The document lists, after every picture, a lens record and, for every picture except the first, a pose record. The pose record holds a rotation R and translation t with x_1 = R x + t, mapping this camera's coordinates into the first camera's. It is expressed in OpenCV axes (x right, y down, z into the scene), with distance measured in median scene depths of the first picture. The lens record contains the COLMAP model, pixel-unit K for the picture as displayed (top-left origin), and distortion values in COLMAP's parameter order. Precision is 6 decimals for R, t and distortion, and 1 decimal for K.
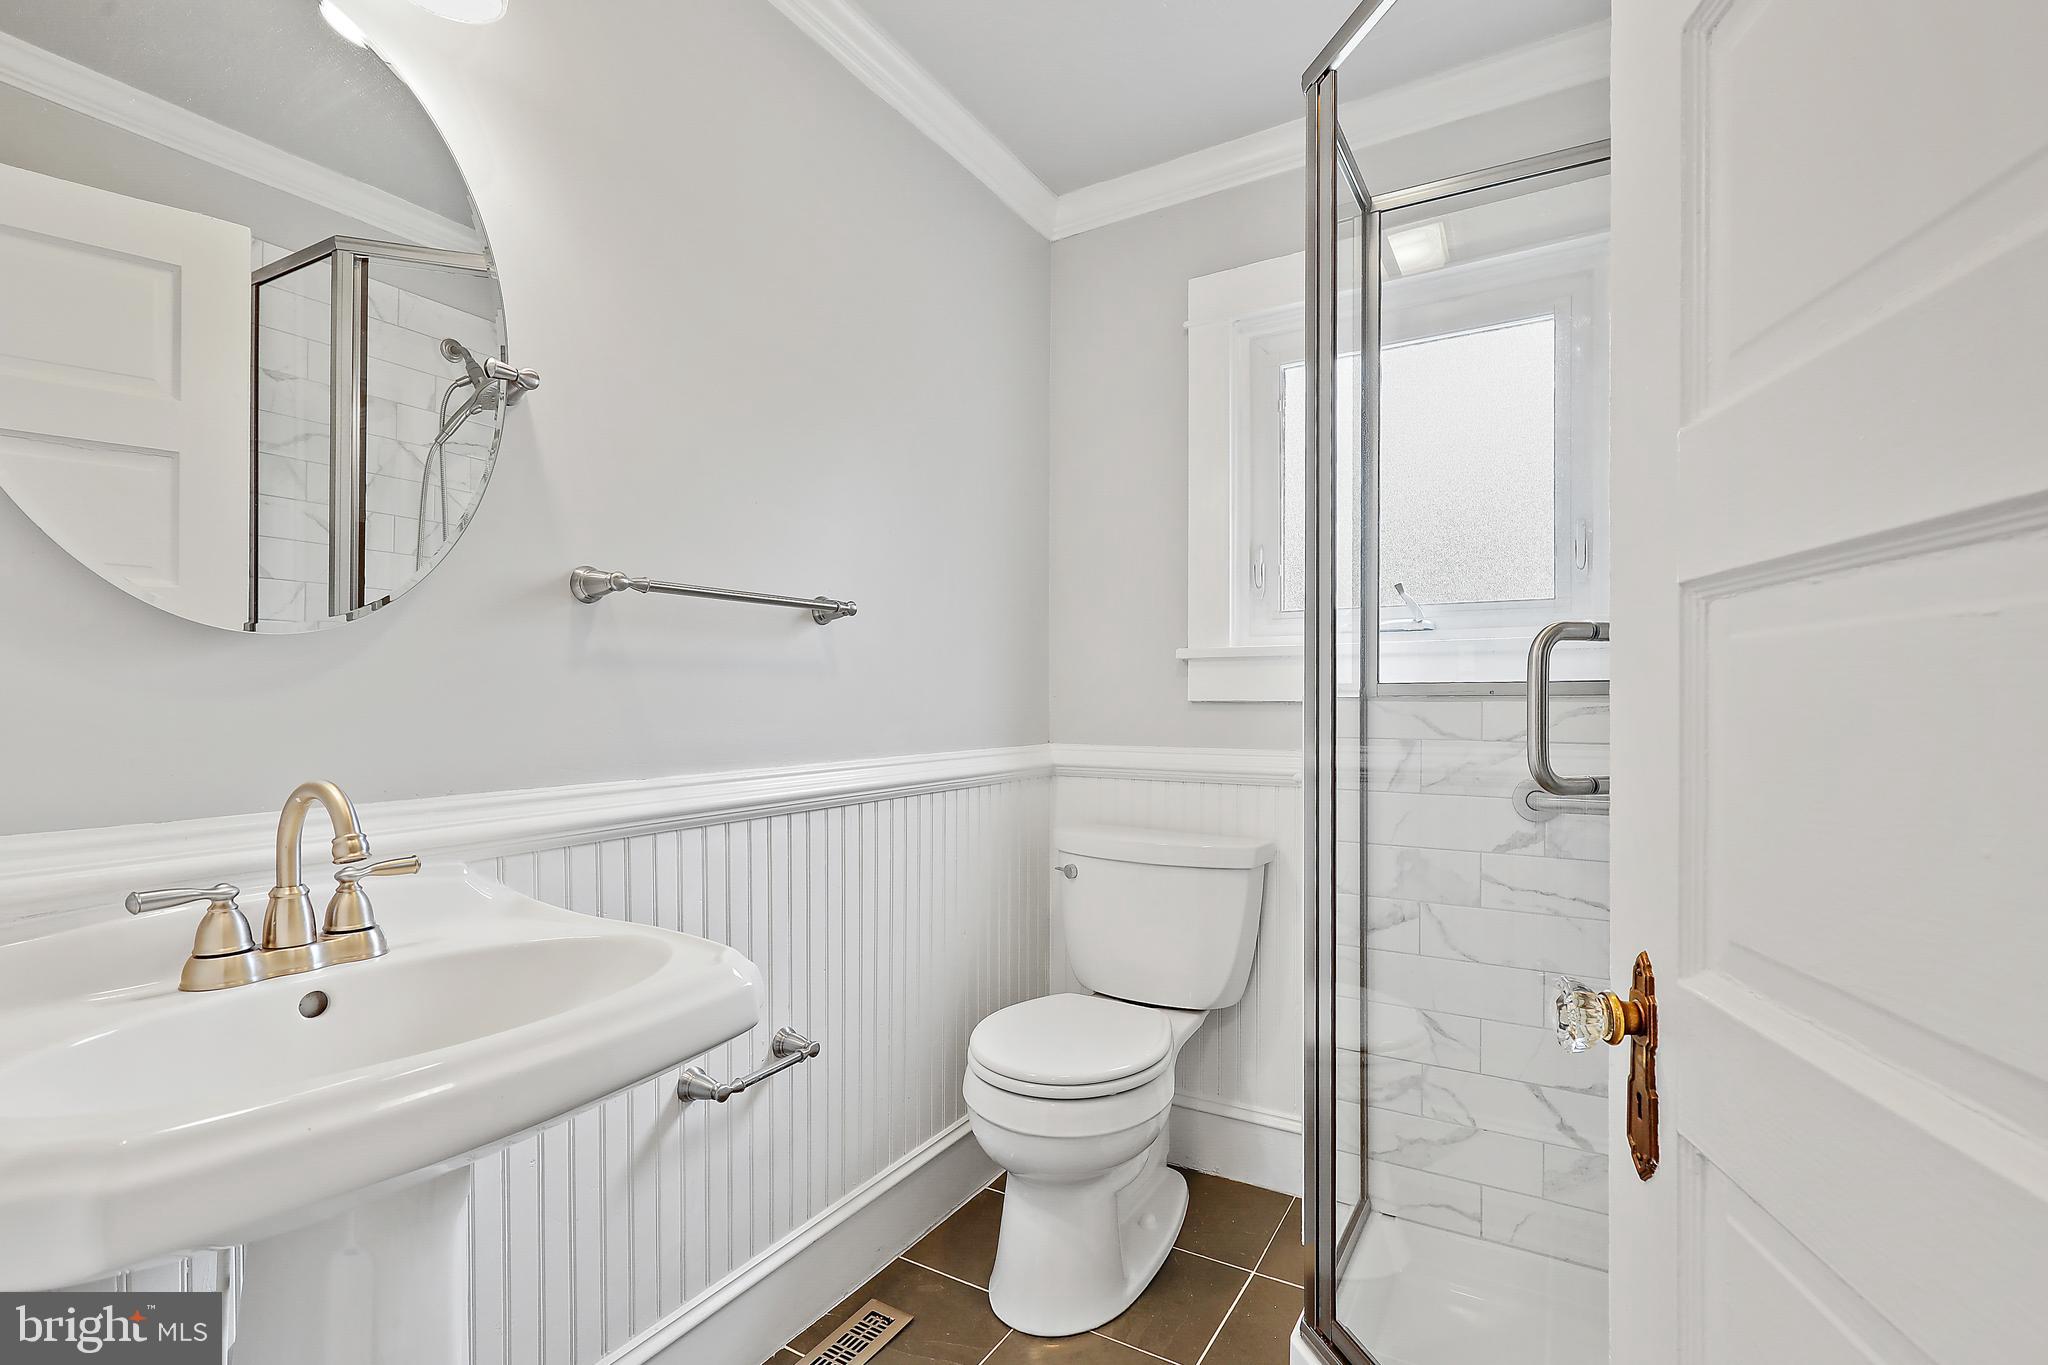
lens RADIAL K [[936.3, 0, 1024.0], [0, 936.3, 682.5], [0, 0, 1]] dist [-0.001676, -0.000101]
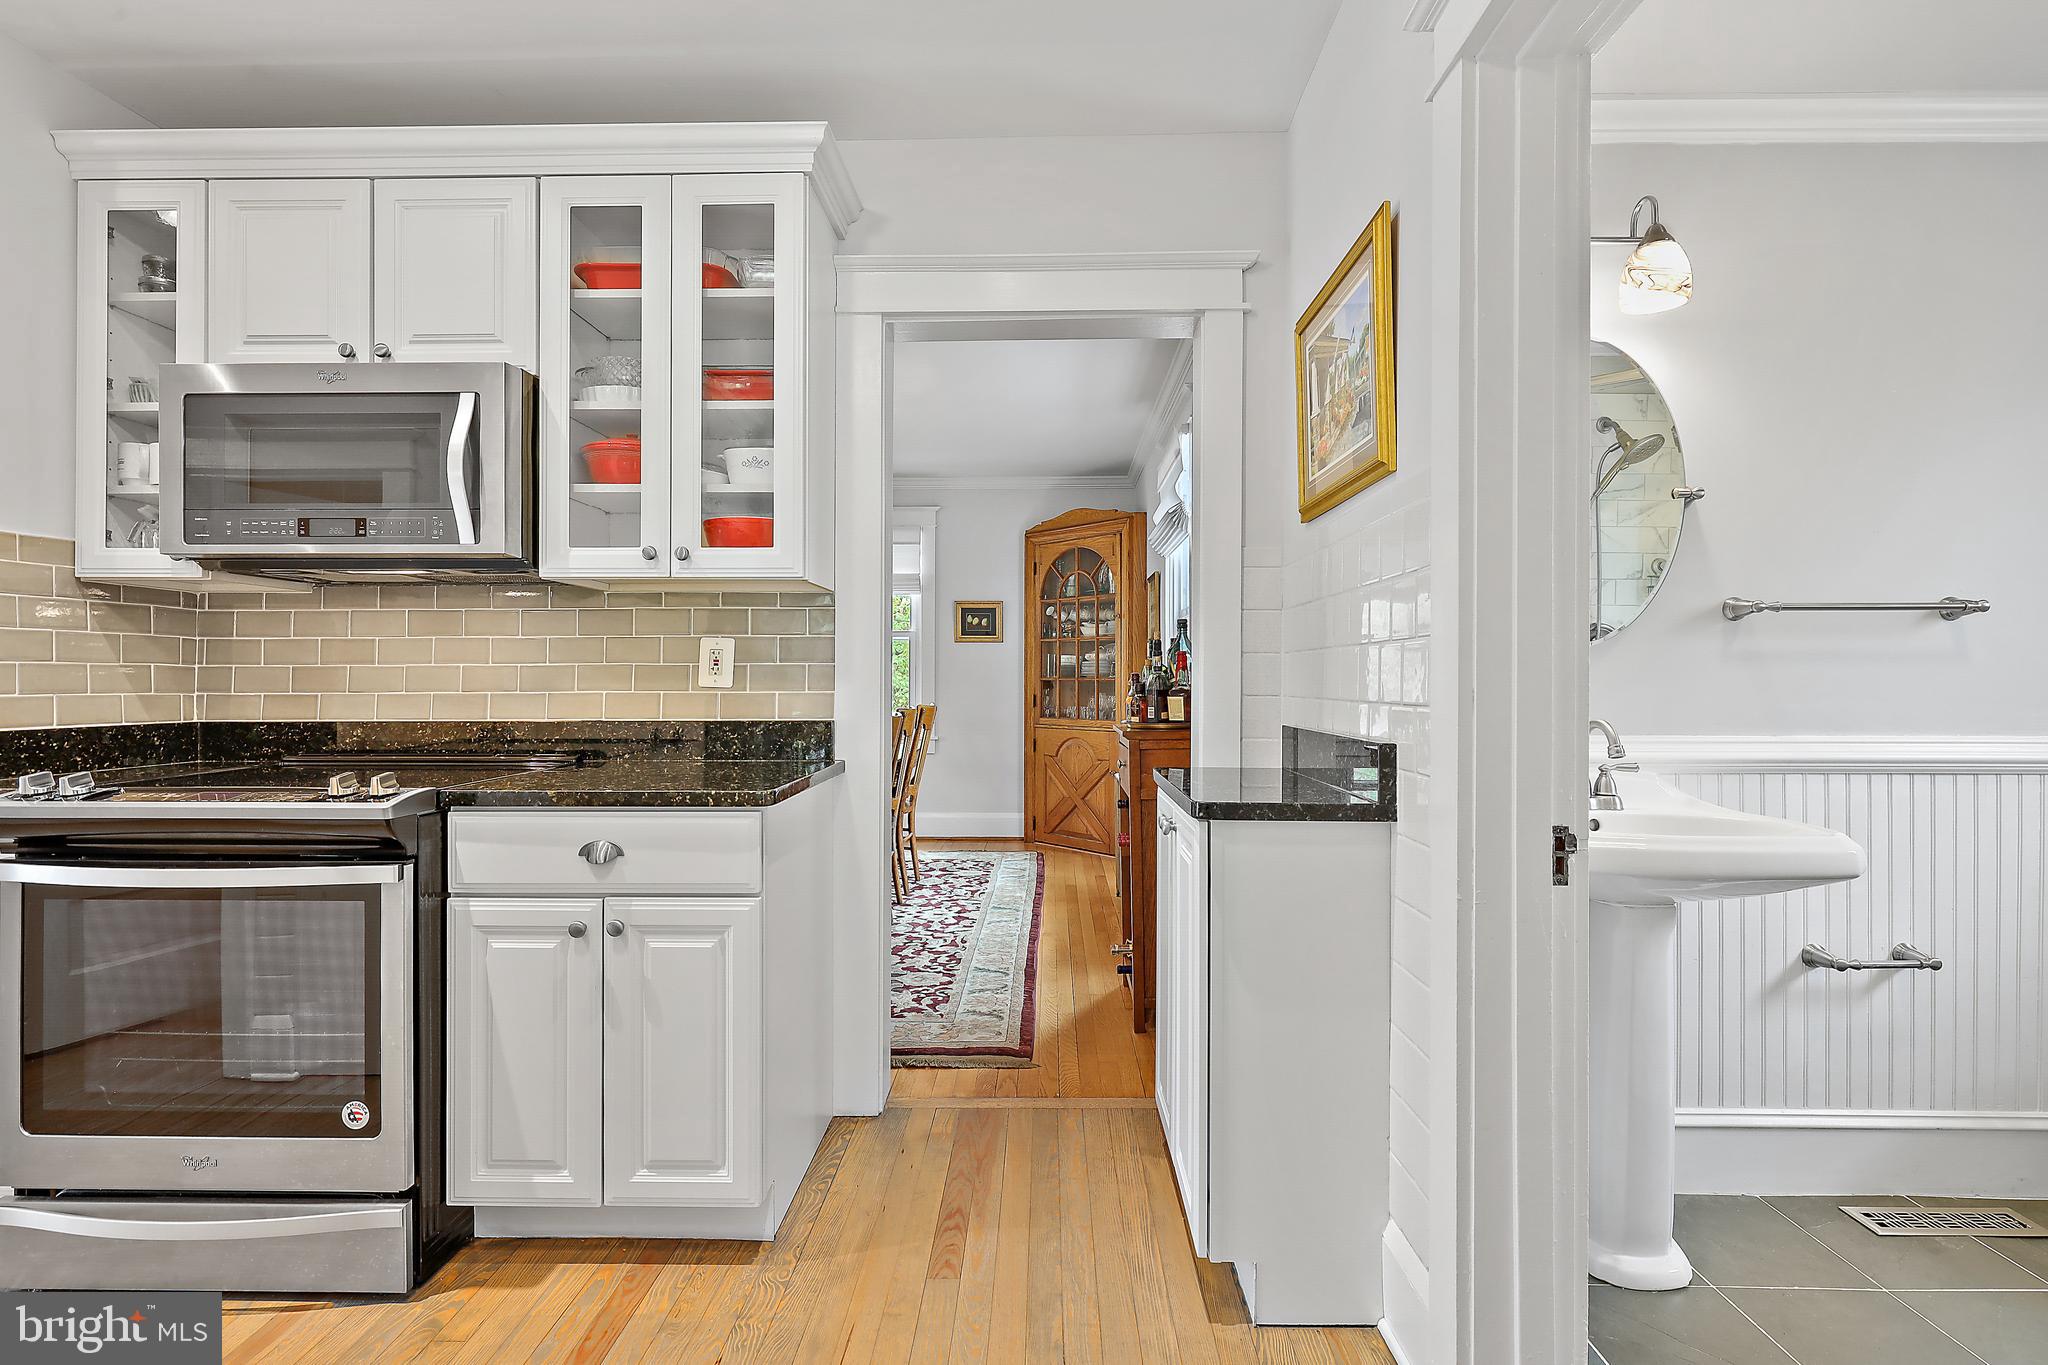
lens RADIAL K [[936.3, 0, 1024.0], [0, 936.3, 682.5], [0, 0, 1]] dist [-0.001676, -0.000101]
pose [[0.498172, 0.011348, -0.867004, 0.267602], [0.009946, 0.999774, 0.018801, -0.019588], [0.867021, -0.017989, 0.497946, -0.723649]]
